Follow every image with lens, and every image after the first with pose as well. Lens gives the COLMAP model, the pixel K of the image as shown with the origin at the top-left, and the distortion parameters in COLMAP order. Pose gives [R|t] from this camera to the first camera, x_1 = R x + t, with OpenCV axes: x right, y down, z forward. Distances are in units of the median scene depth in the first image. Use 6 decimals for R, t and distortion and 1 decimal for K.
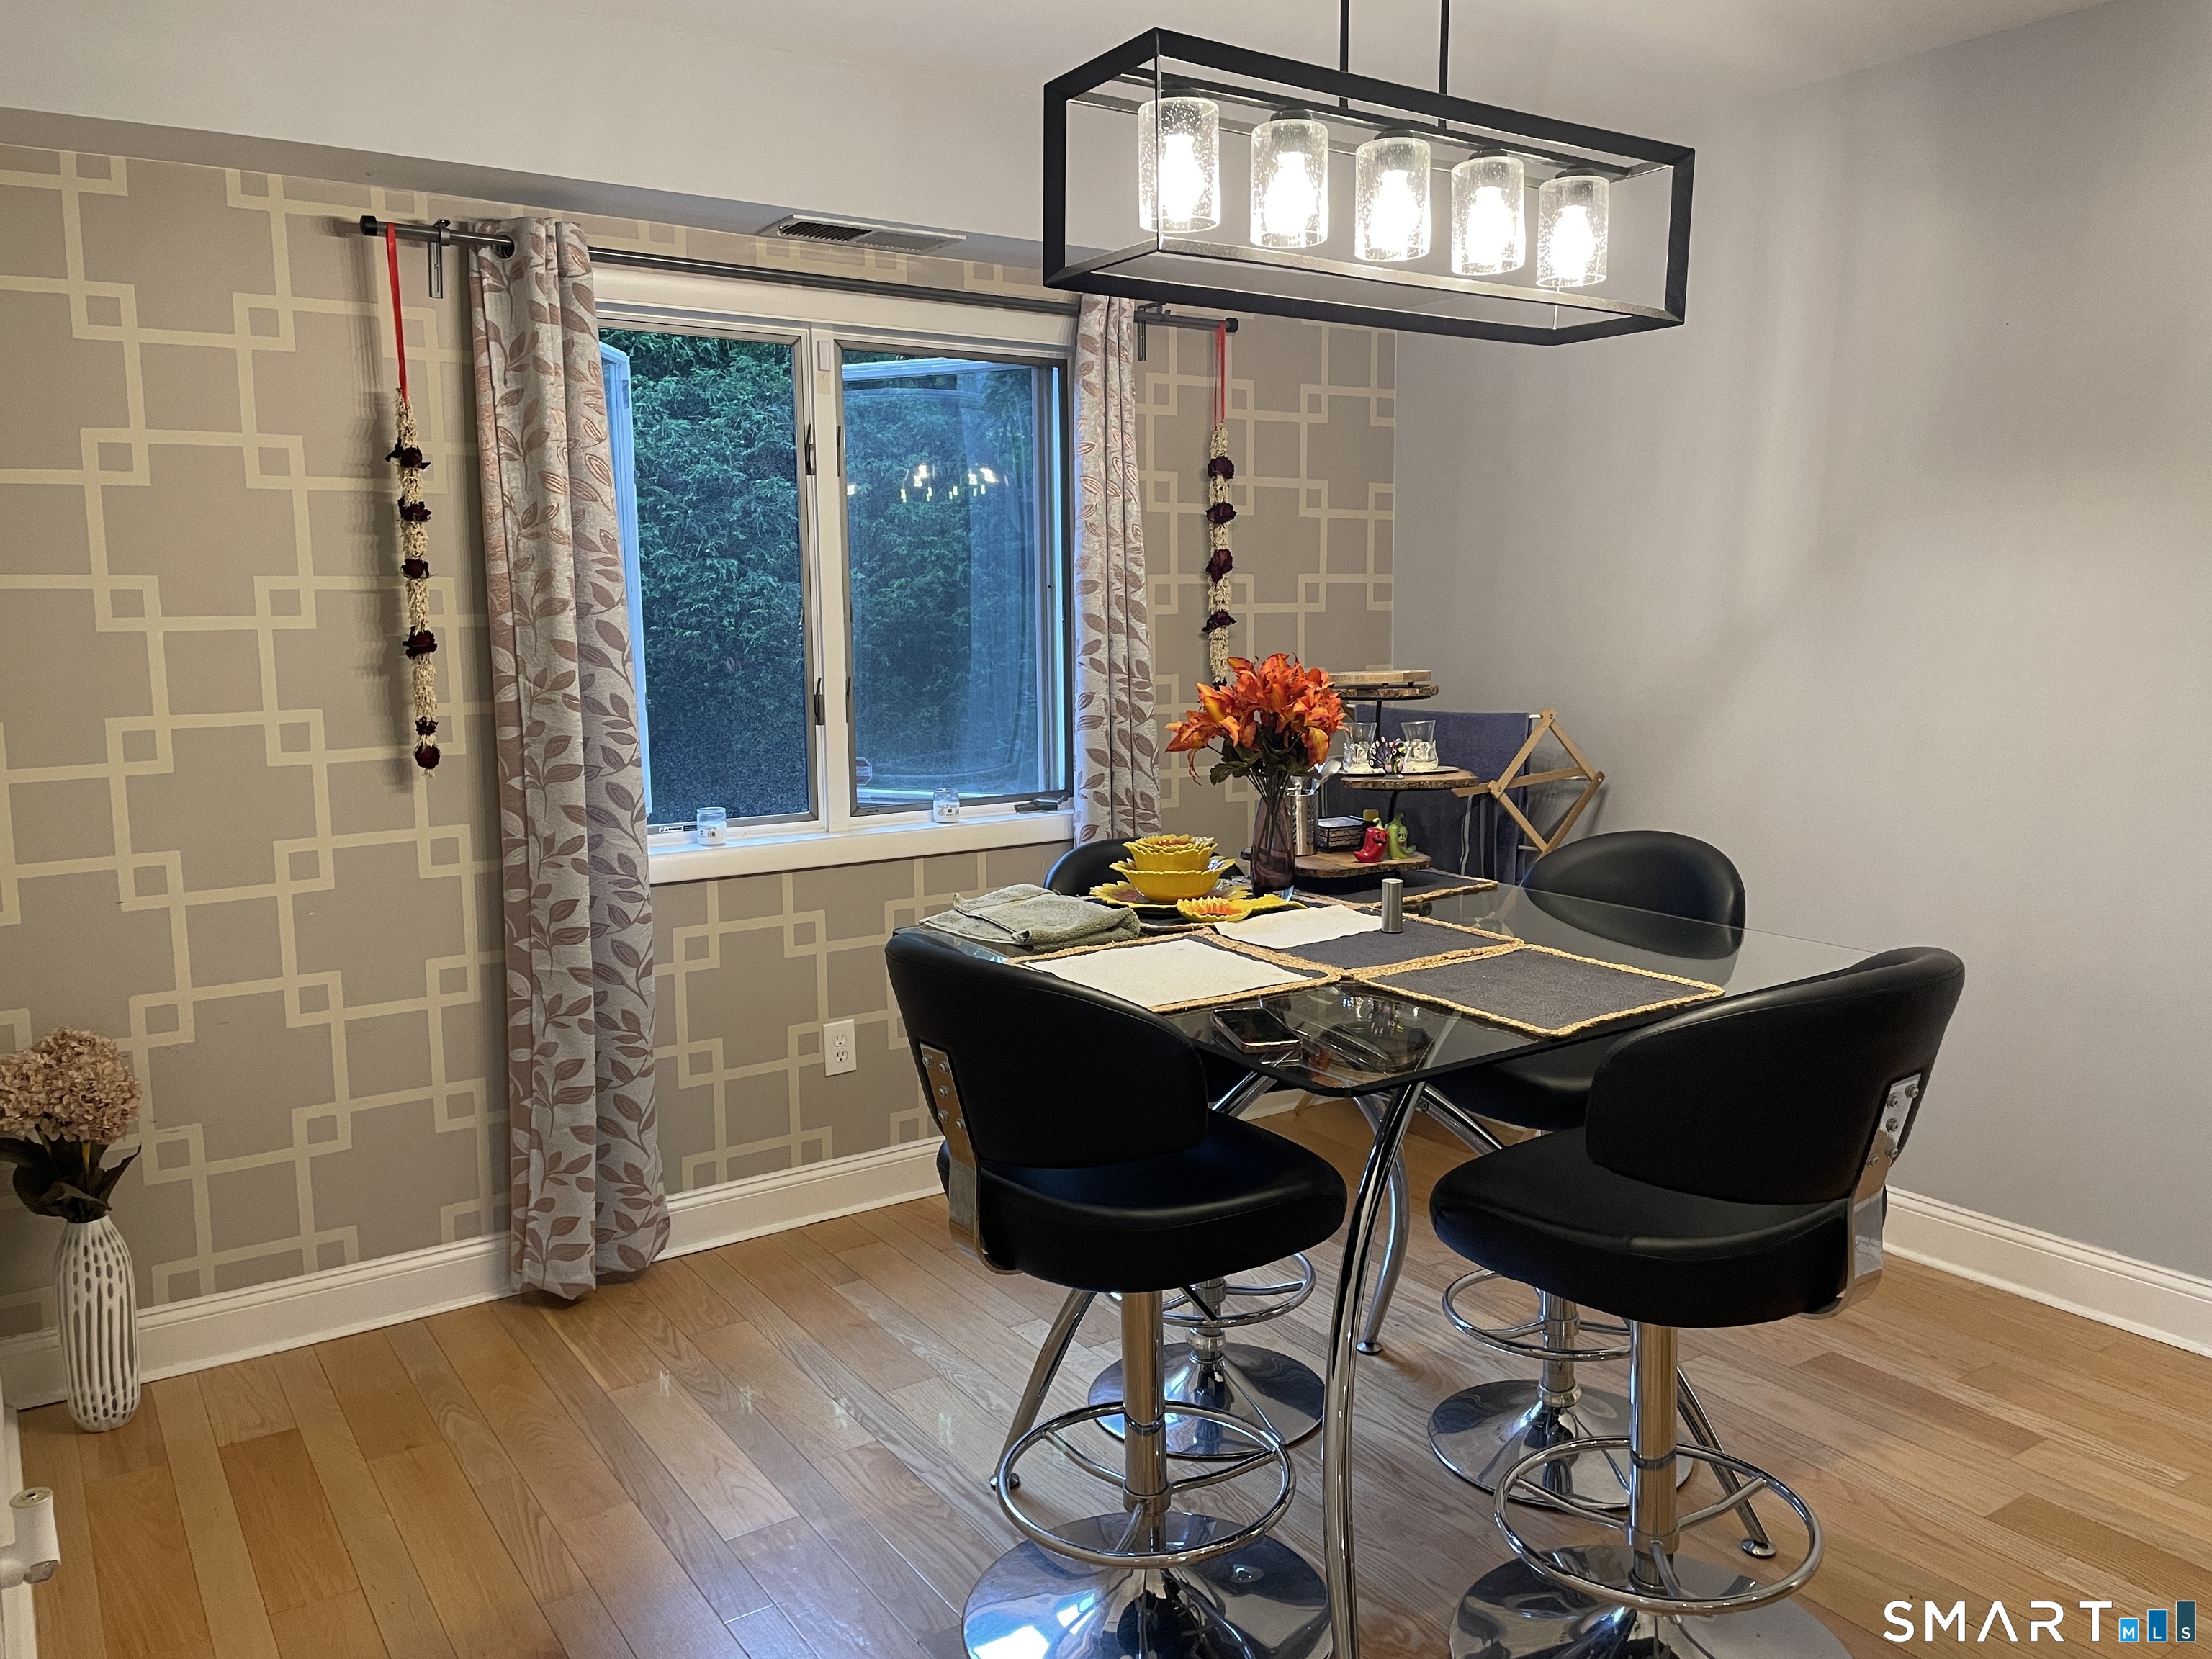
lens RADIAL K [[1665.7, 0, 1114.2], [0, 1665.7, 814.8], [0, 0, 1]] dist [0.098578, -0.132239]
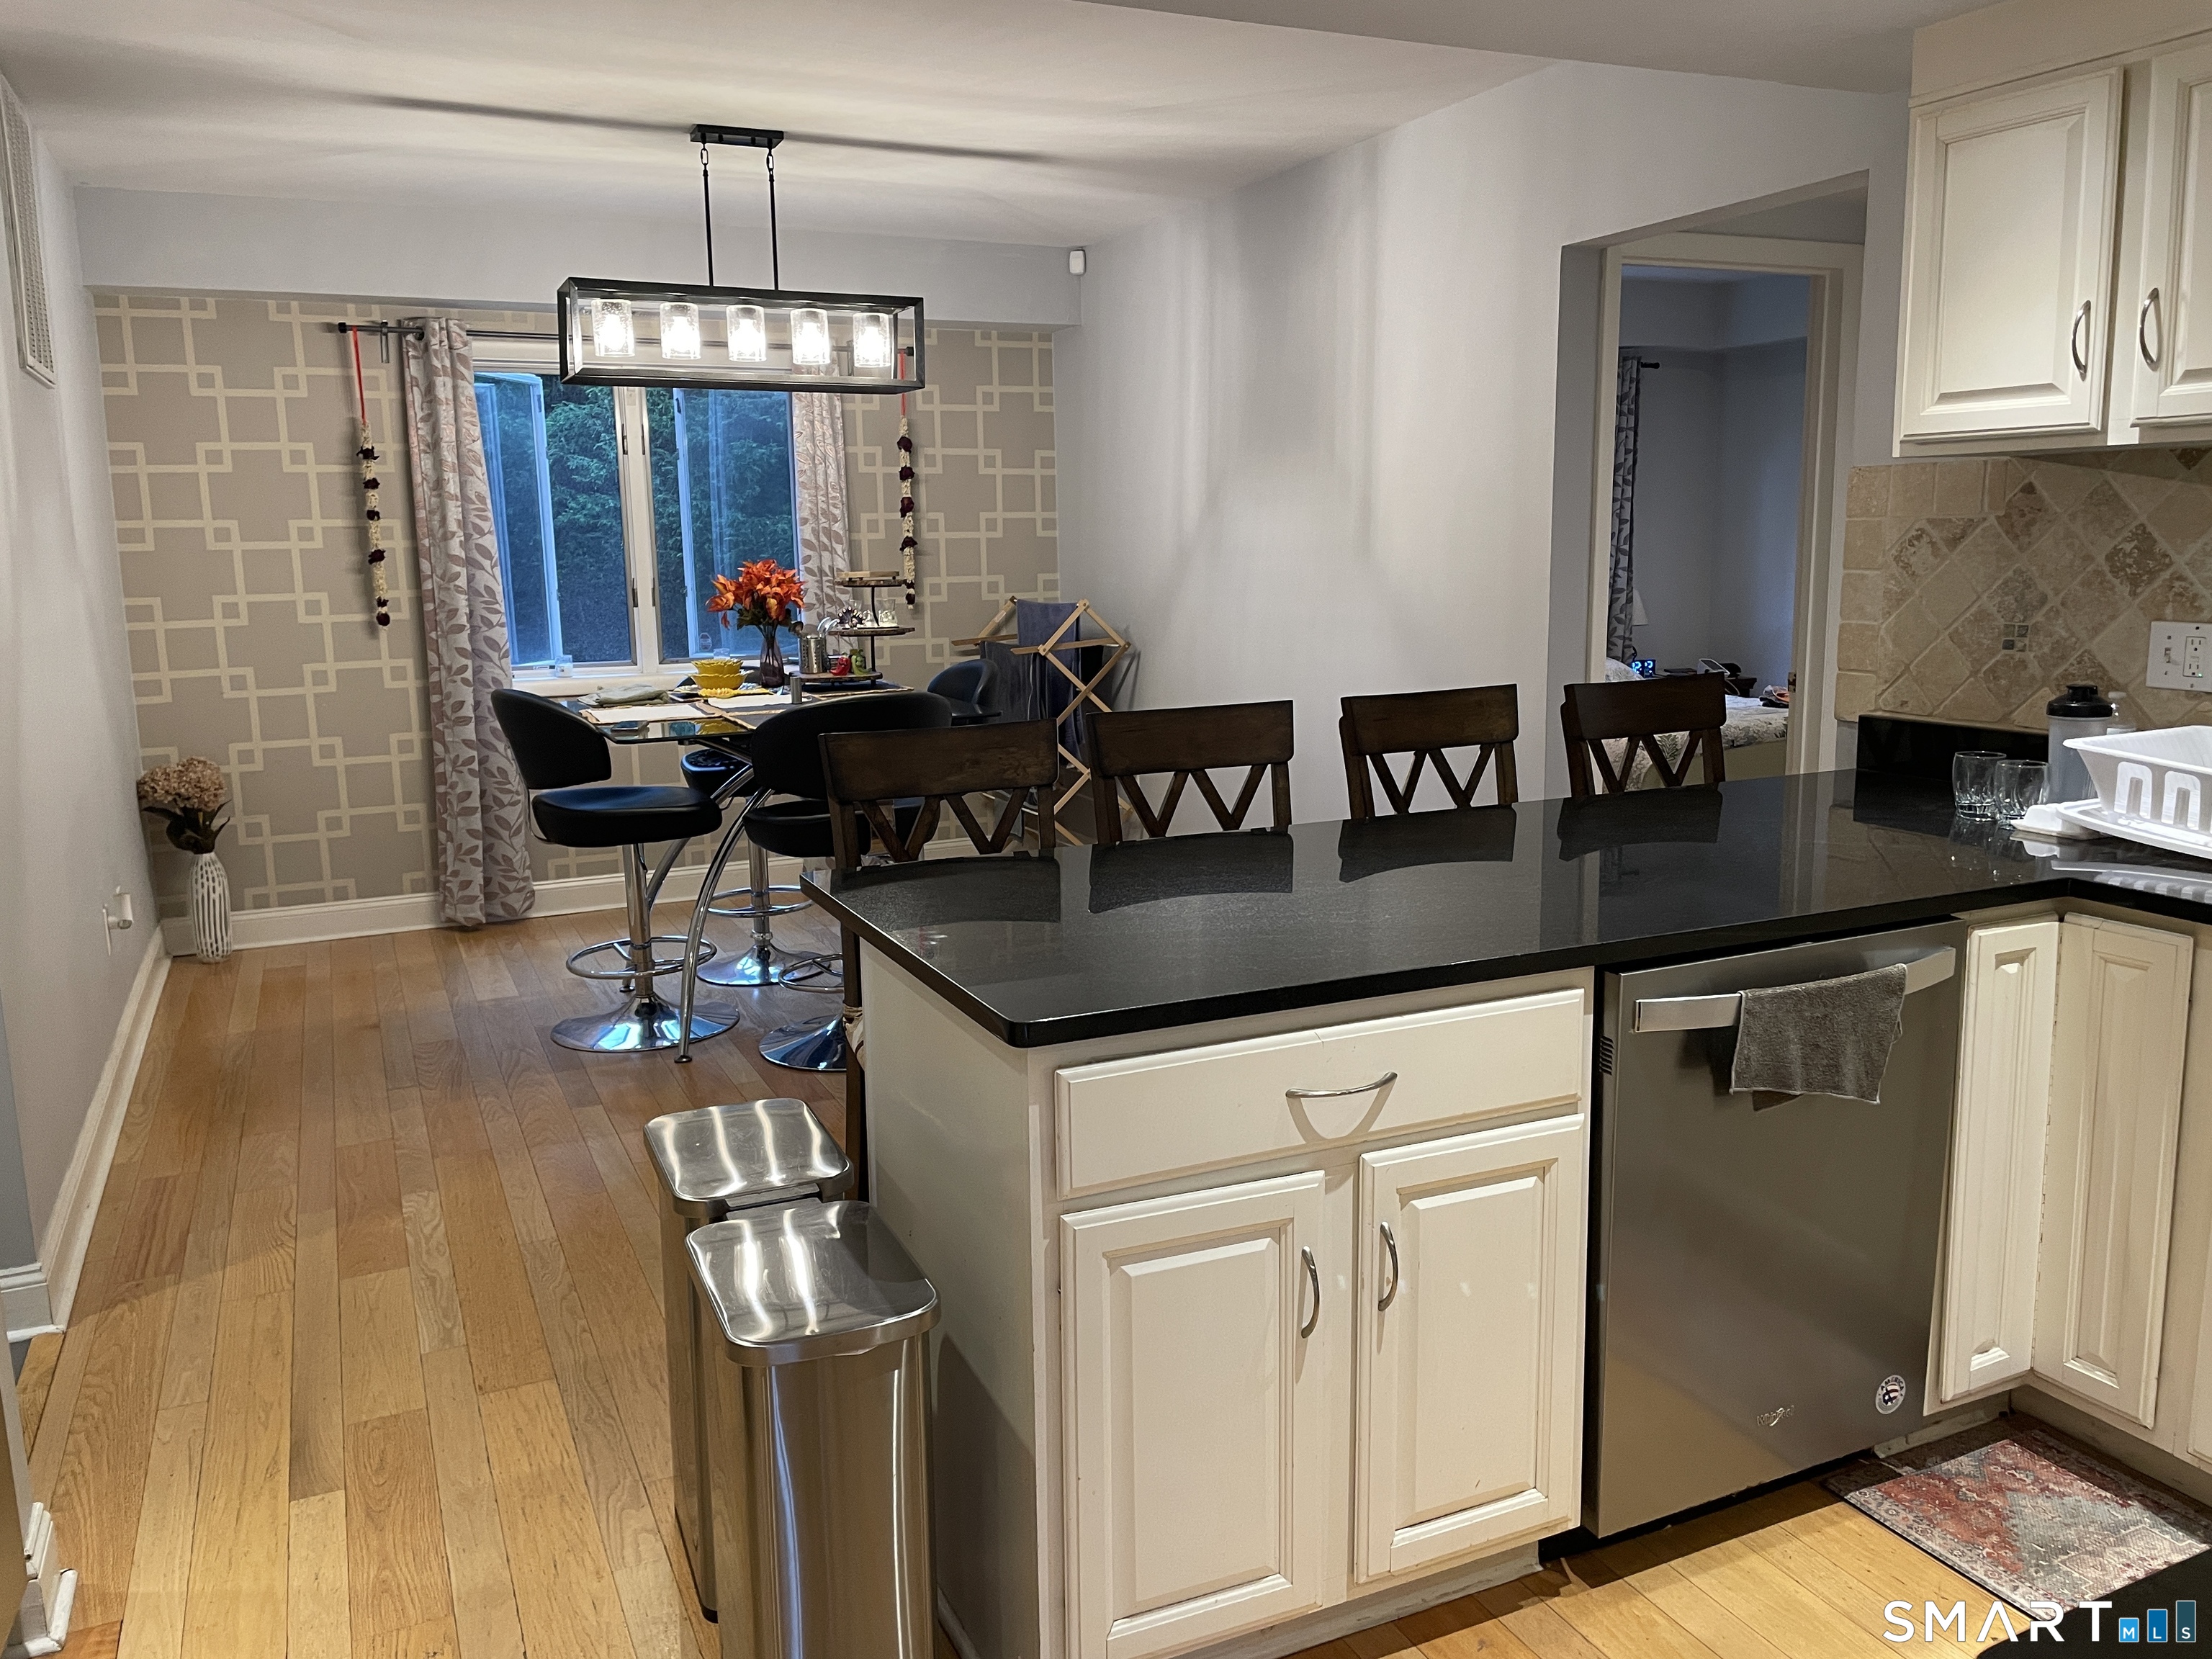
lens RADIAL K [[1665.7, 0, 1096.9], [0, 1665.7, 818.8], [0, 0, 1]] dist [0.098578, -0.132239]
pose [[0.986946, 0.021505, -0.159608, 0.639957], [-0.014093, 0.998775, 0.047423, 0.082279], [0.160433, -0.044555, 0.986041, -0.671709]]
